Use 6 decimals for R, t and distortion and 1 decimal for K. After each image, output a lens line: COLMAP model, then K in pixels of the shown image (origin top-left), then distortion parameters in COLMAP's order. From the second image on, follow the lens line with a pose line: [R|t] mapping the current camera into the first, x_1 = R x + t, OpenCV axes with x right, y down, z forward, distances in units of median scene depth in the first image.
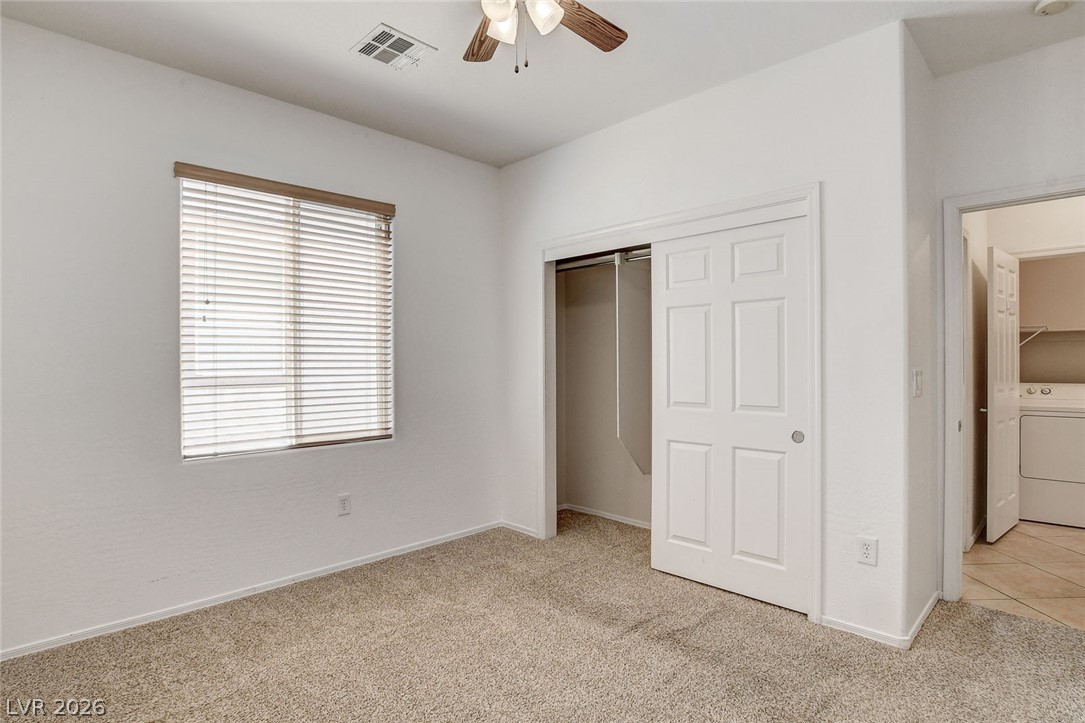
lens RADIAL K [[539.7, 0, 540.2], [0, 539.7, 357.0], [0, 0, 1]] dist [-0.023857, -0.000040]
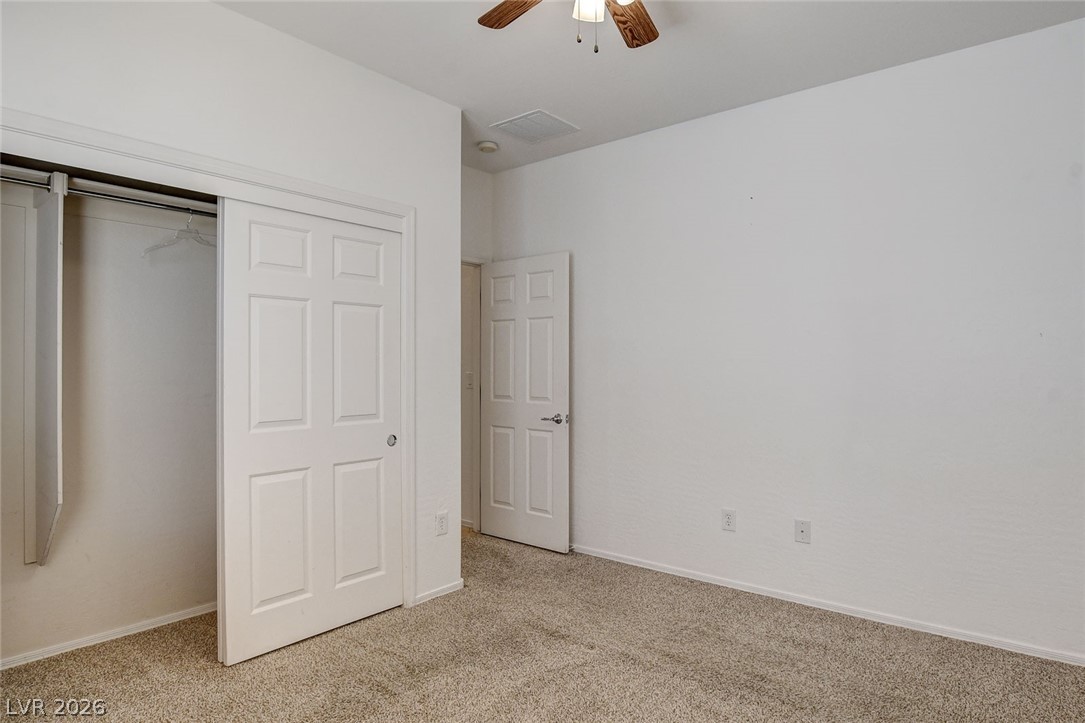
lens RADIAL K [[615.1, 0, 542.3], [0, 615.1, 366.0], [0, 0, 1]] dist [-0.022922, 0.001584]
pose [[-0.066849, 0.013285, 0.997675, -1.357678], [-0.001176, 0.999910, -0.013394, 0.035285], [-0.997762, -0.002068, -0.066827, 1.450551]]
